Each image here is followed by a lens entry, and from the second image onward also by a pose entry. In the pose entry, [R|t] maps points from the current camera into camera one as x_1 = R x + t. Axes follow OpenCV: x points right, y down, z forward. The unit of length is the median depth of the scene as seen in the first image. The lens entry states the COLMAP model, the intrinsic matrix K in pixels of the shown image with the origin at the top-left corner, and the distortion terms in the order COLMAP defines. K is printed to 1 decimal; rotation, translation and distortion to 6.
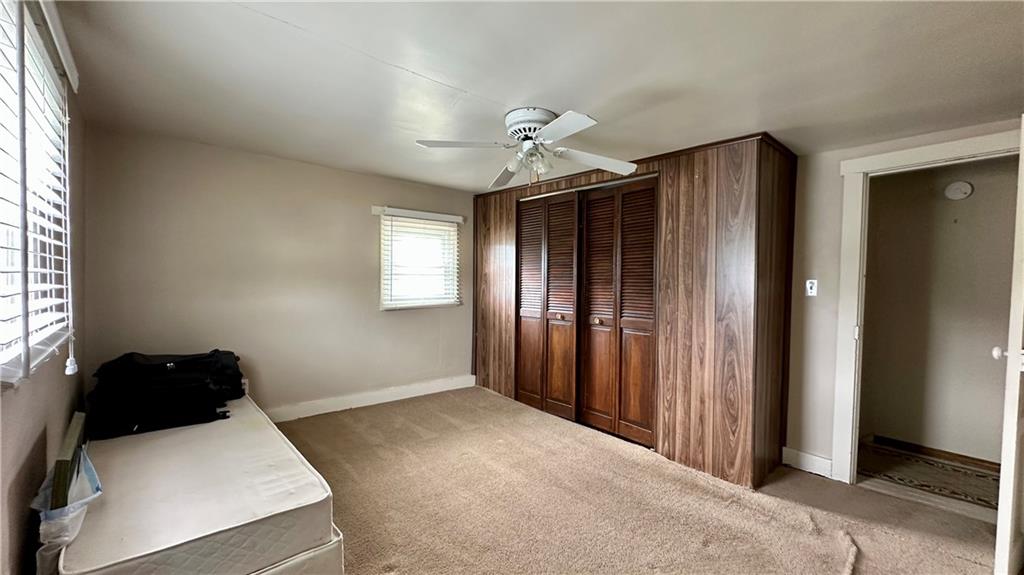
lens RADIAL K [[407.9, 0, 514.7], [0, 407.9, 289.9], [0, 0, 1]] dist [-0.006054, 0.000240]
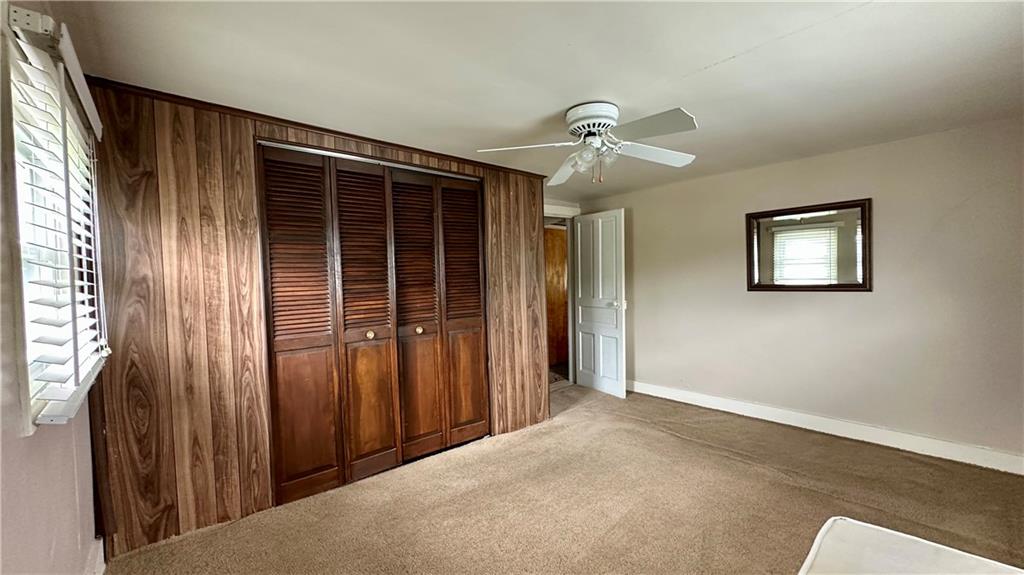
lens RADIAL K [[407.9, 0, 515.3], [0, 407.9, 287.1], [0, 0, 1]] dist [-0.006054, 0.000240]
pose [[0.013295, -0.042680, 0.999000, -0.745343], [0.049865, 0.997874, 0.041968, -0.044600], [-0.998667, 0.049257, 0.015395, 0.923786]]
